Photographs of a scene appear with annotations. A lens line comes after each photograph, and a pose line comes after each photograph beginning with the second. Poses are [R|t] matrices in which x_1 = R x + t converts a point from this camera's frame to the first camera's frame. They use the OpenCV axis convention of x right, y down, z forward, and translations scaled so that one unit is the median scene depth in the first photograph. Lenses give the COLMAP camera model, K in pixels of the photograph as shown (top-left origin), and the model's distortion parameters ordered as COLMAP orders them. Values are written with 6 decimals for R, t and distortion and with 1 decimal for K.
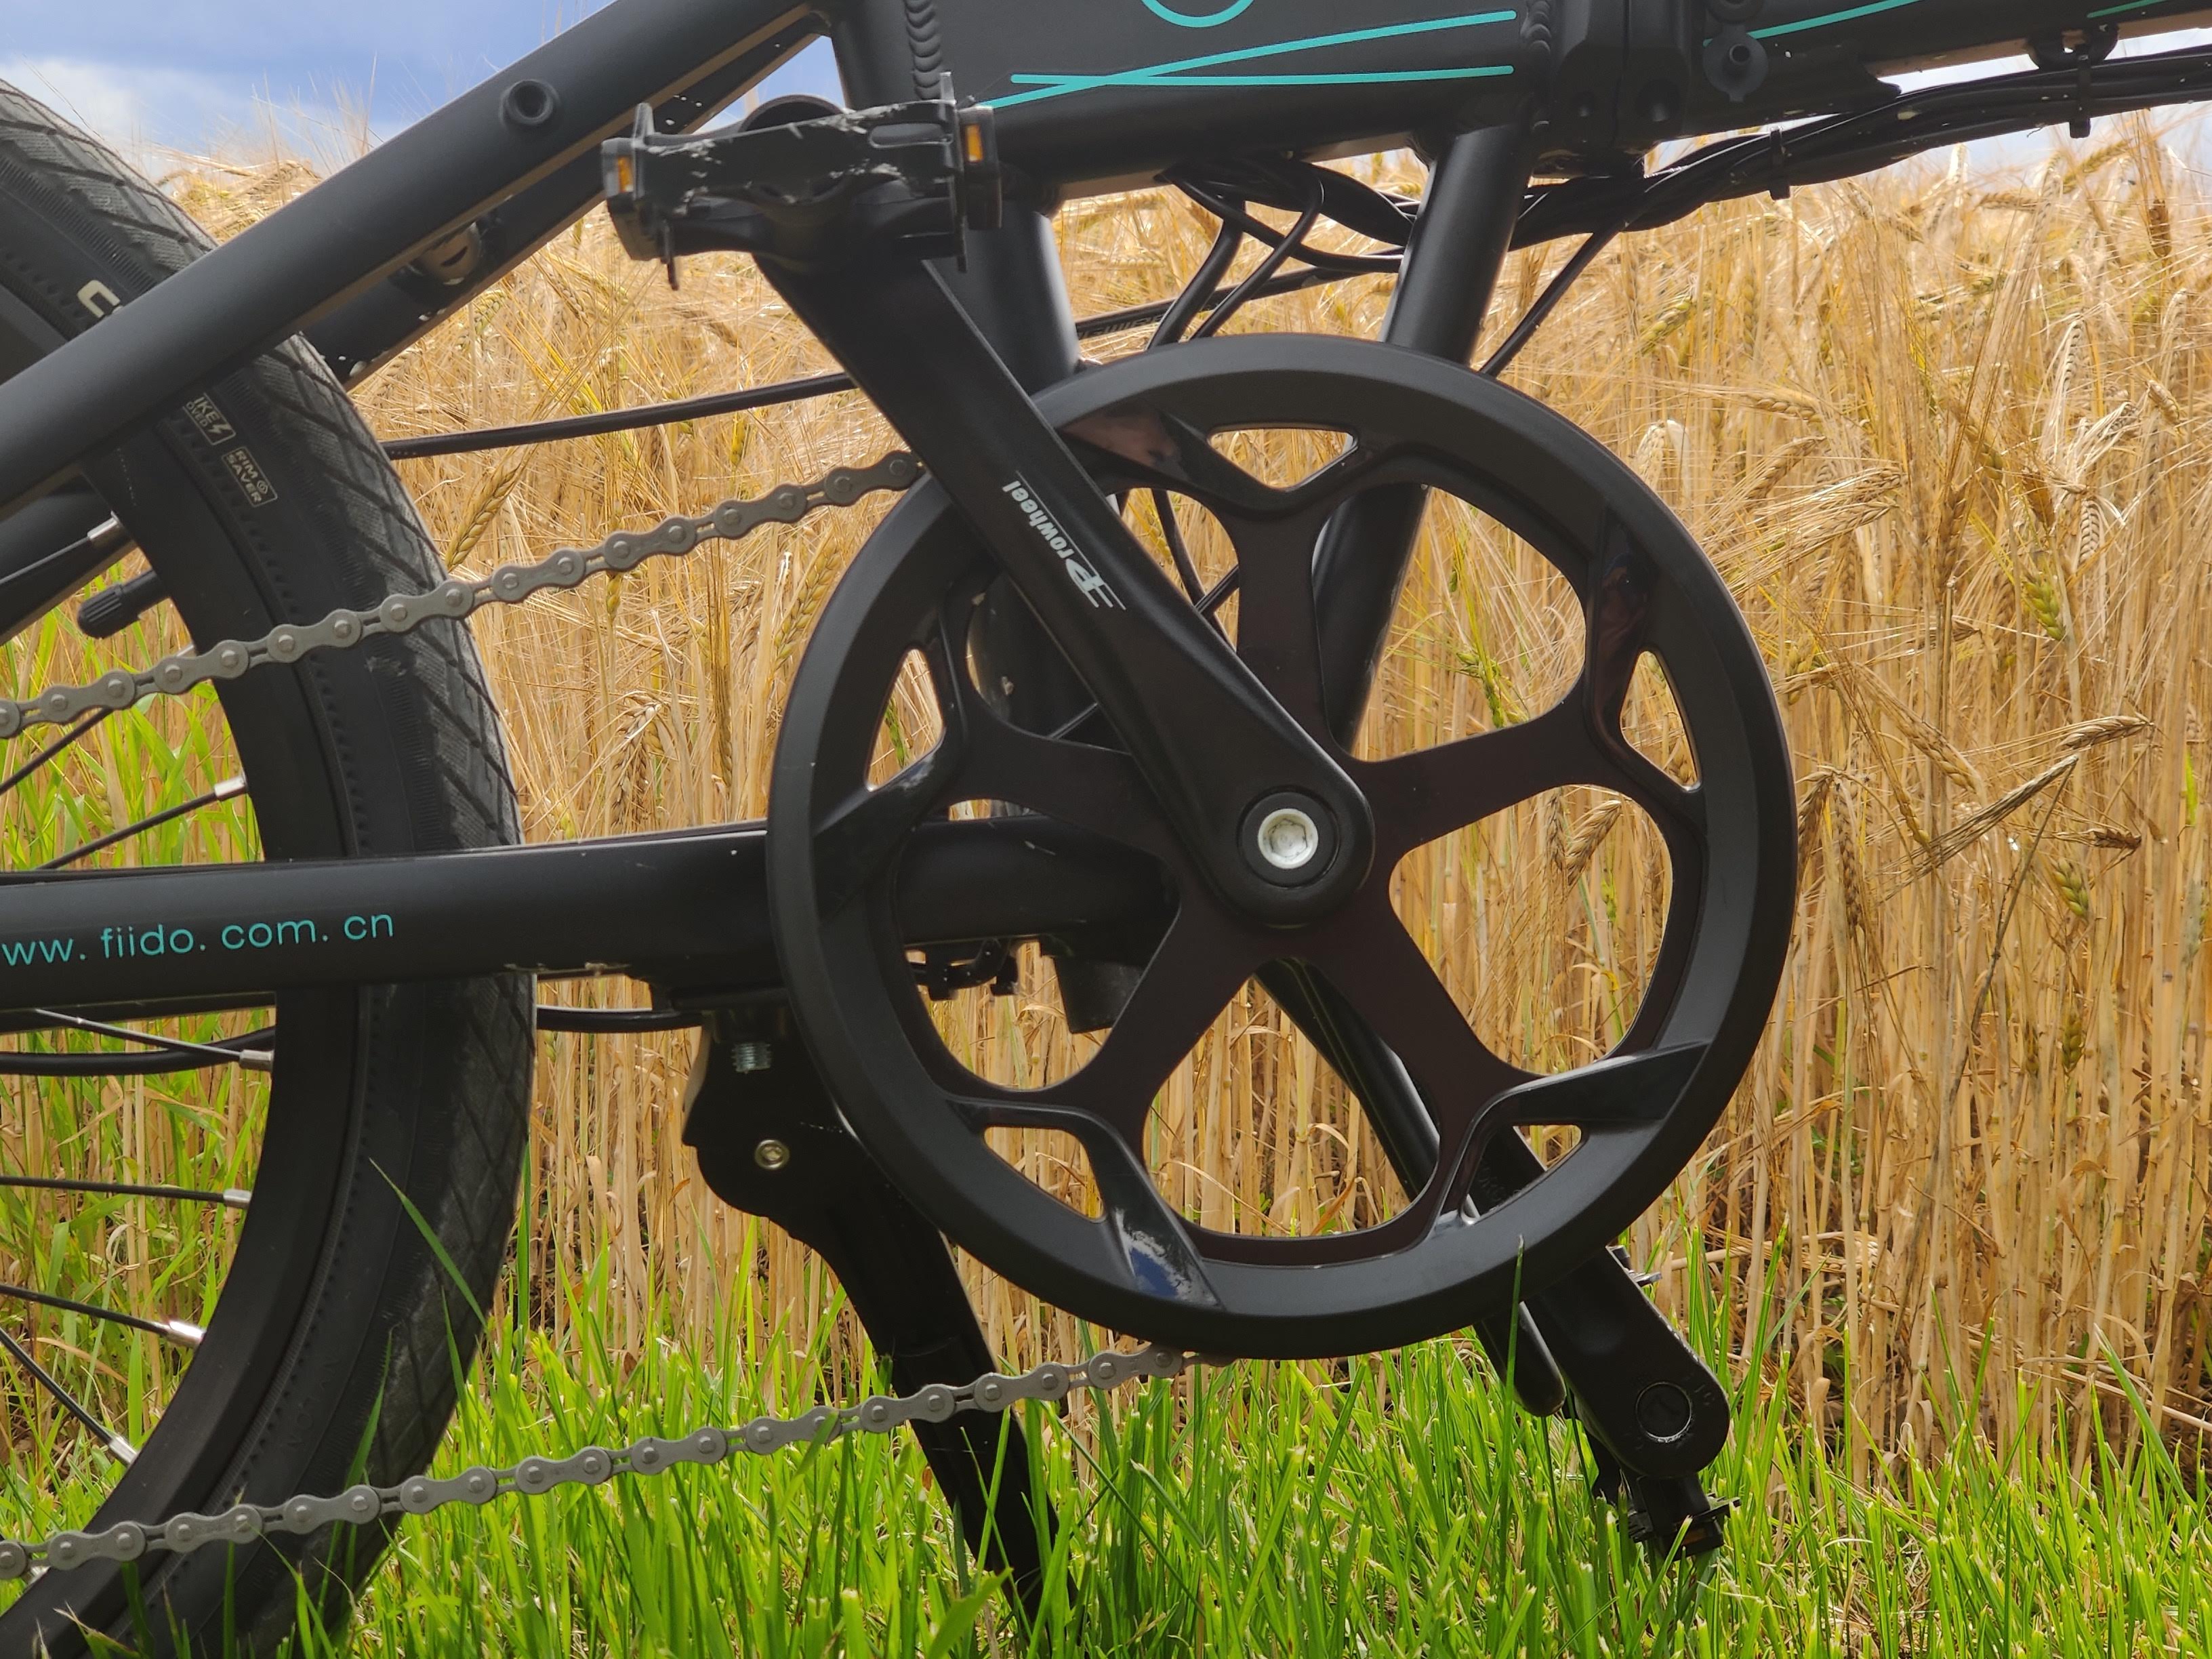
lens RADIAL K [[4857.1, 0, 1106.0], [0, 4857.1, 829.5], [0, 0, 1]] dist [-0.256856, 3.391503]
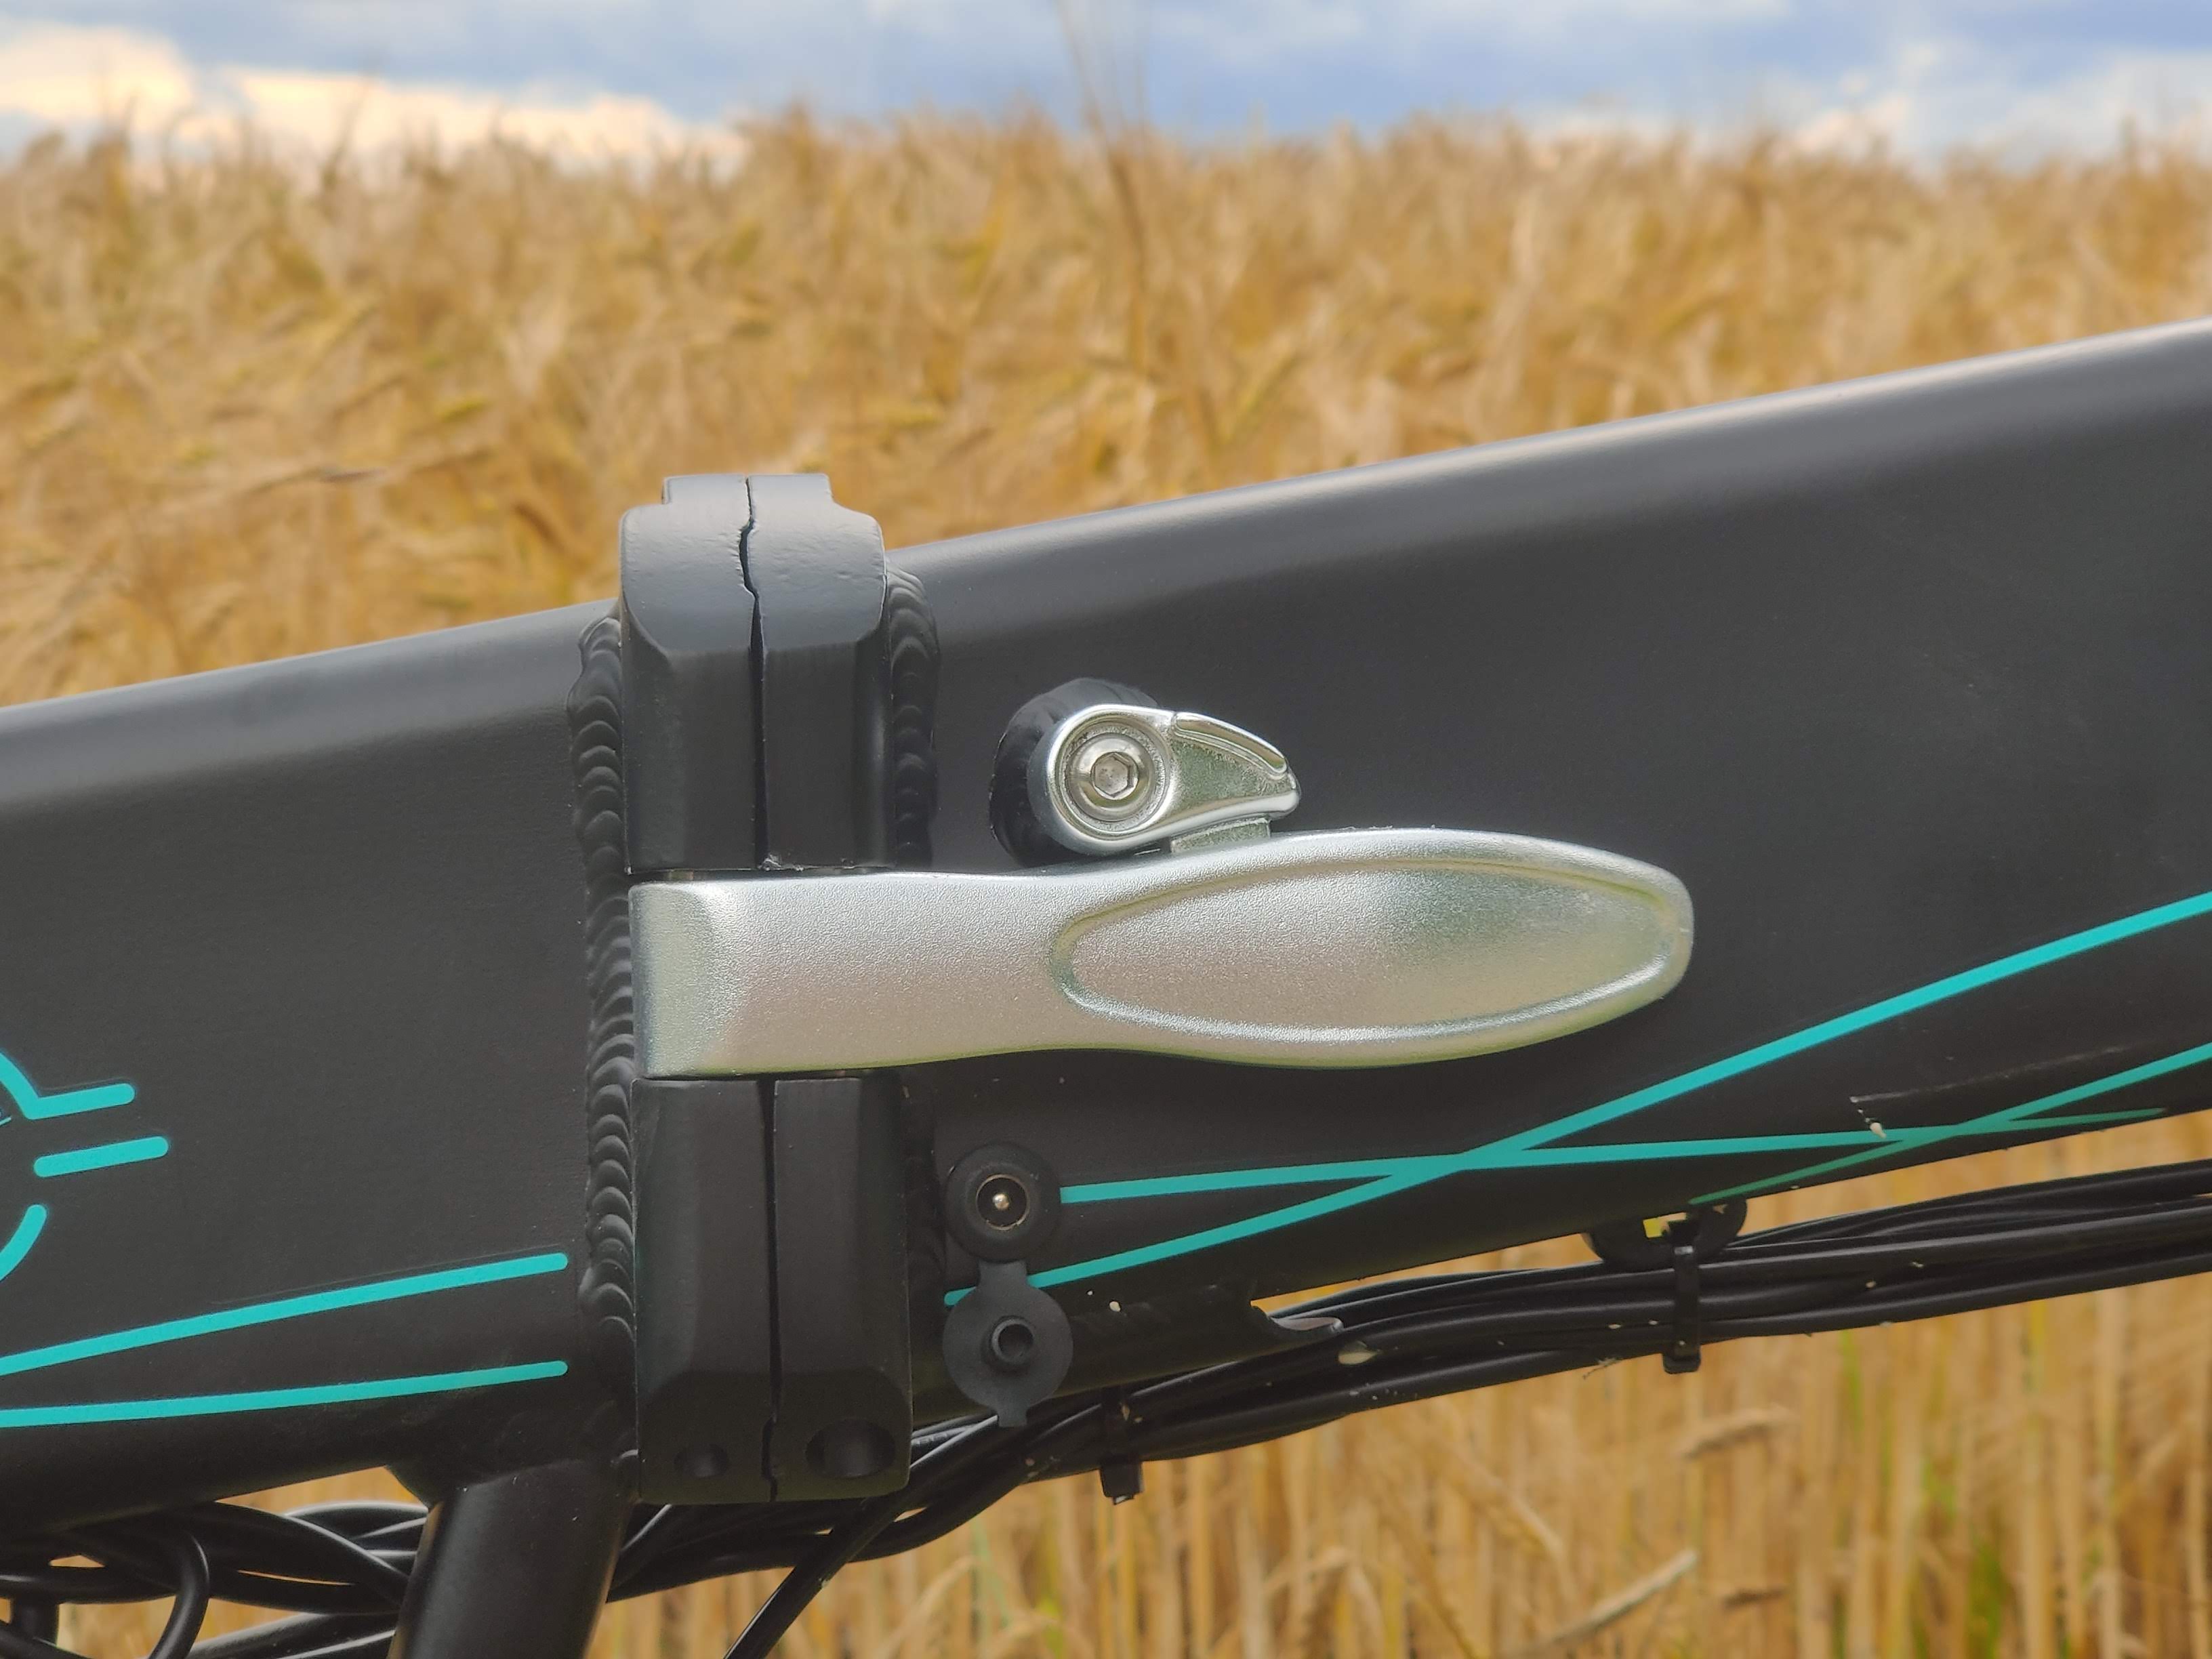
lens RADIAL K [[4857.1, 0, 1106.0], [0, 4857.1, 829.5], [0, 0, 1]] dist [-0.256856, 3.391503]
pose [[0.996478, -0.029809, 0.078379, 0.101021], [0.026232, 0.998584, 0.046273, -0.231672], [-0.079647, -0.044054, 0.995849, 0.493215]]
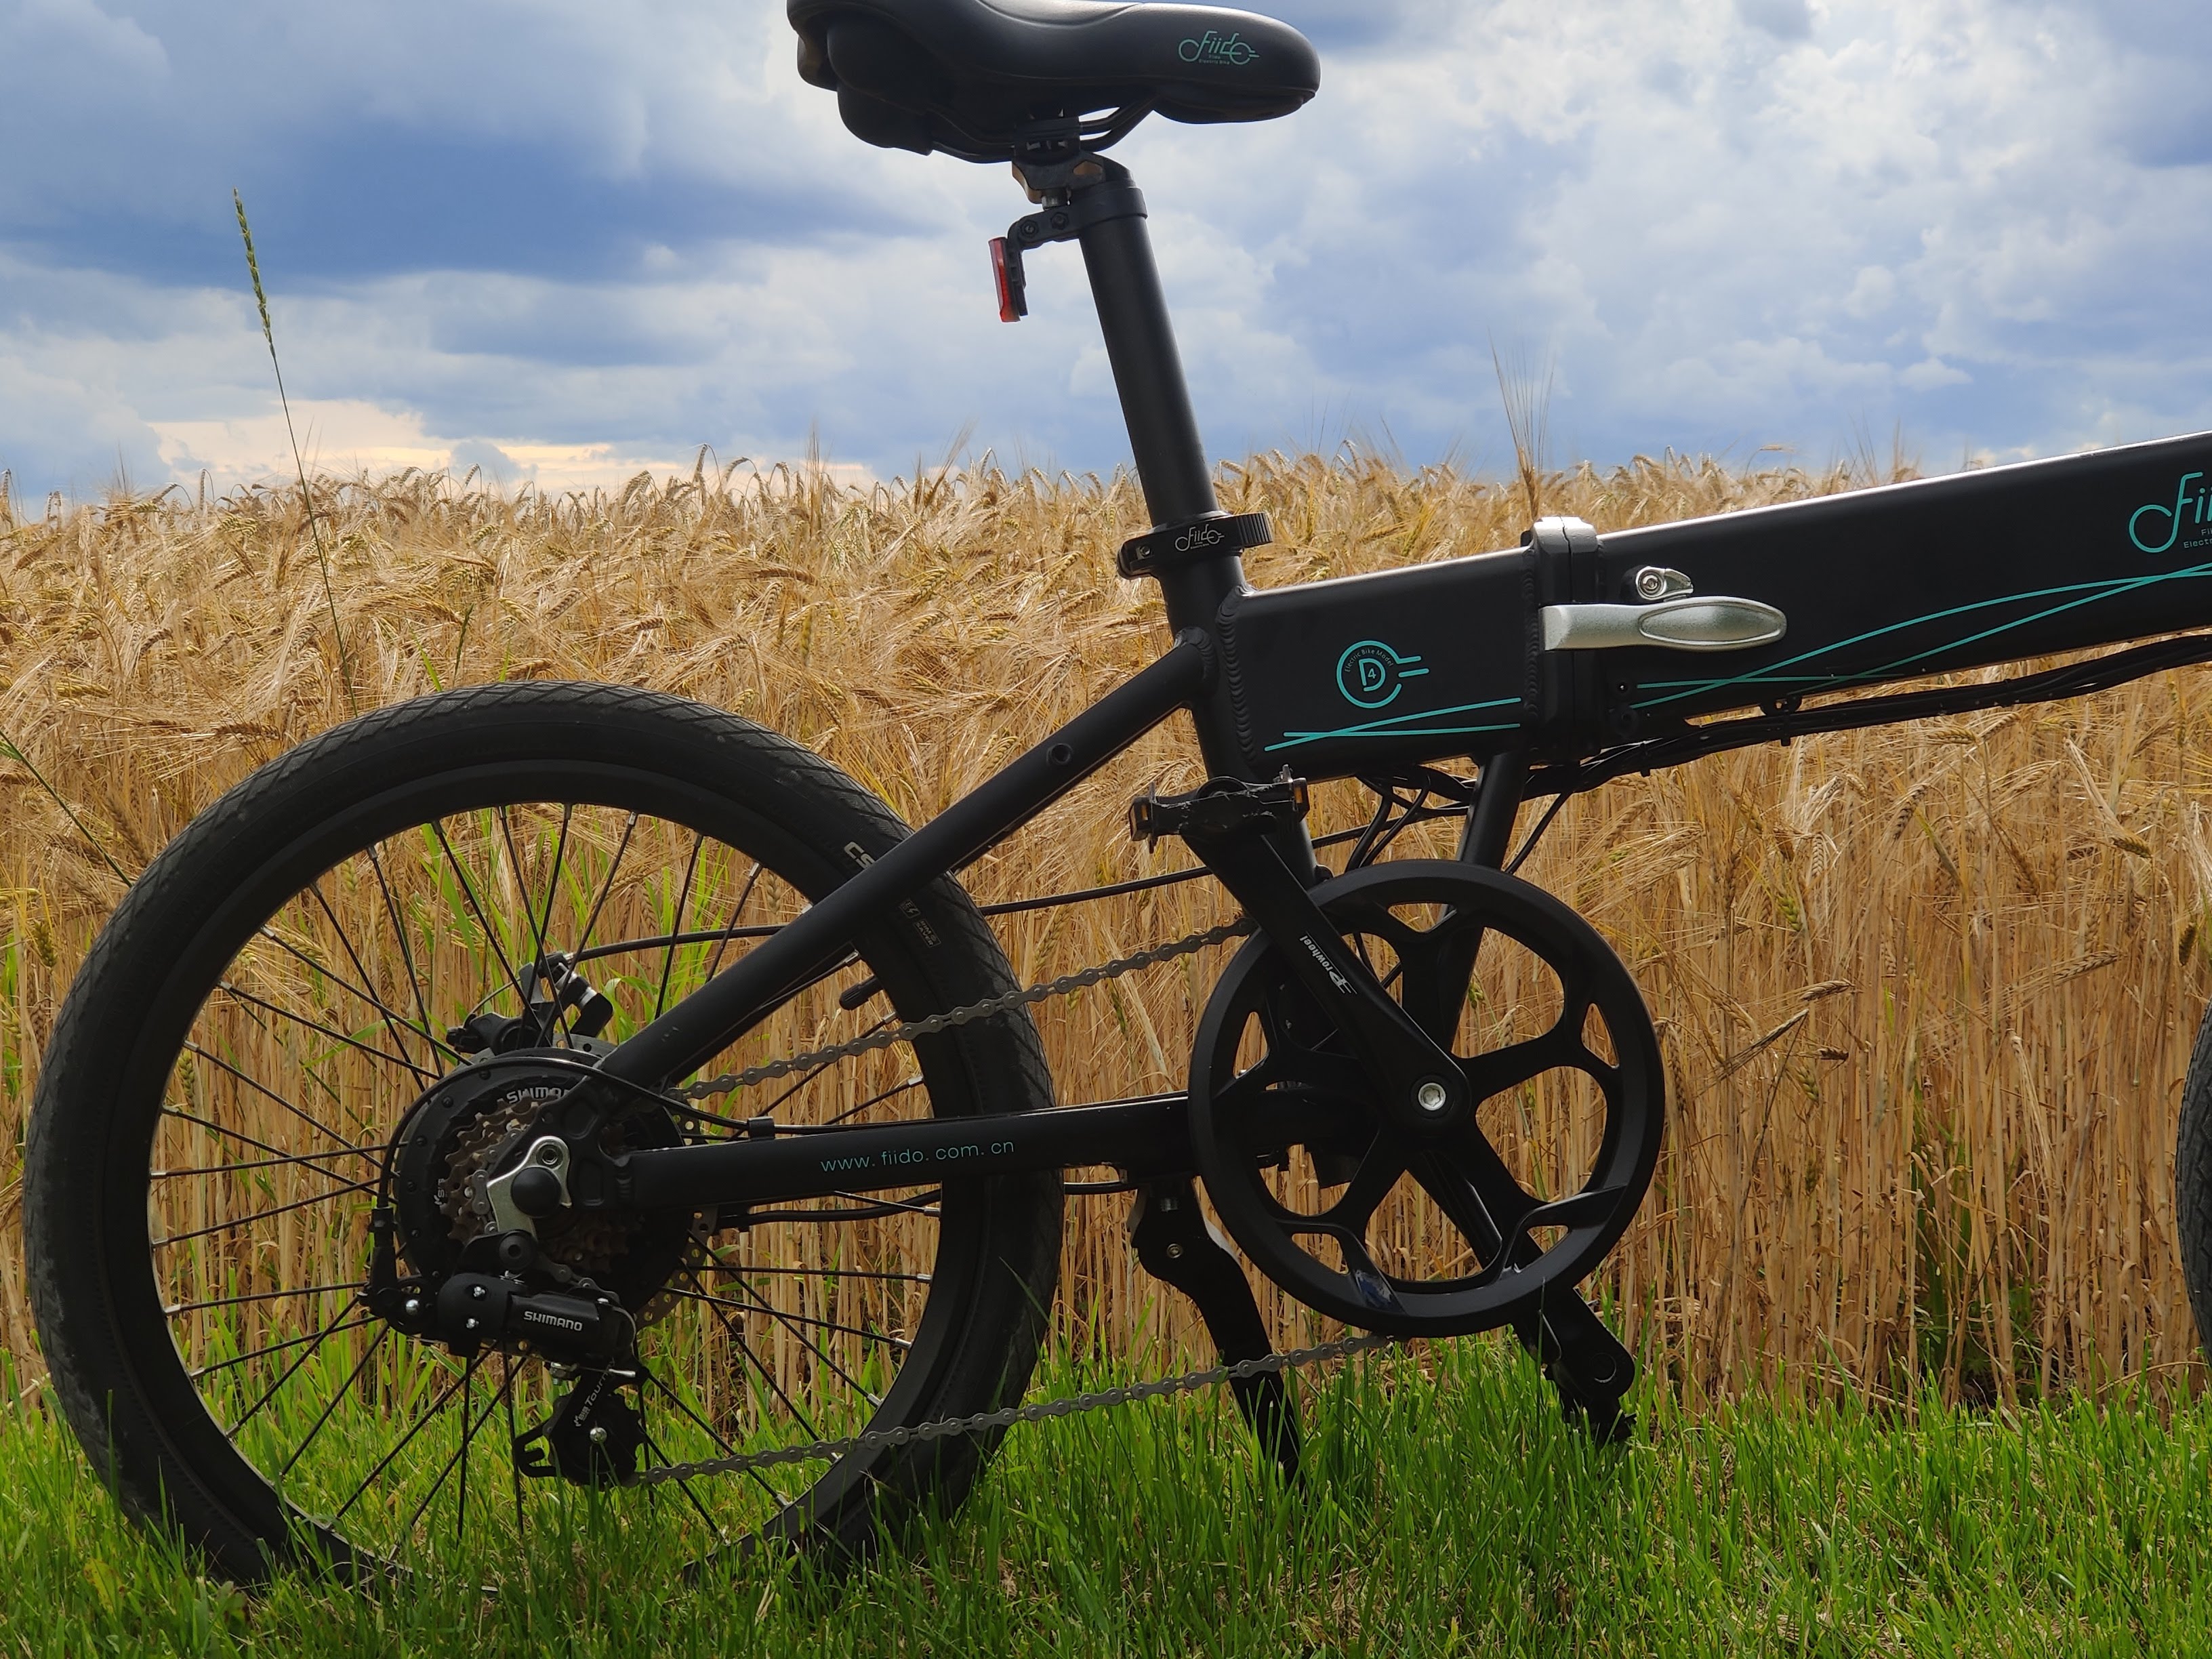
lens RADIAL K [[4857.1, 0, 1106.0], [0, 4857.1, 829.5], [0, 0, 1]] dist [-0.256856, 3.391503]
pose [[0.998835, -0.021789, 0.043046, -0.185598], [0.023034, 0.999324, -0.028638, -0.054766], [-0.042393, 0.029596, 0.998663, -1.085812]]
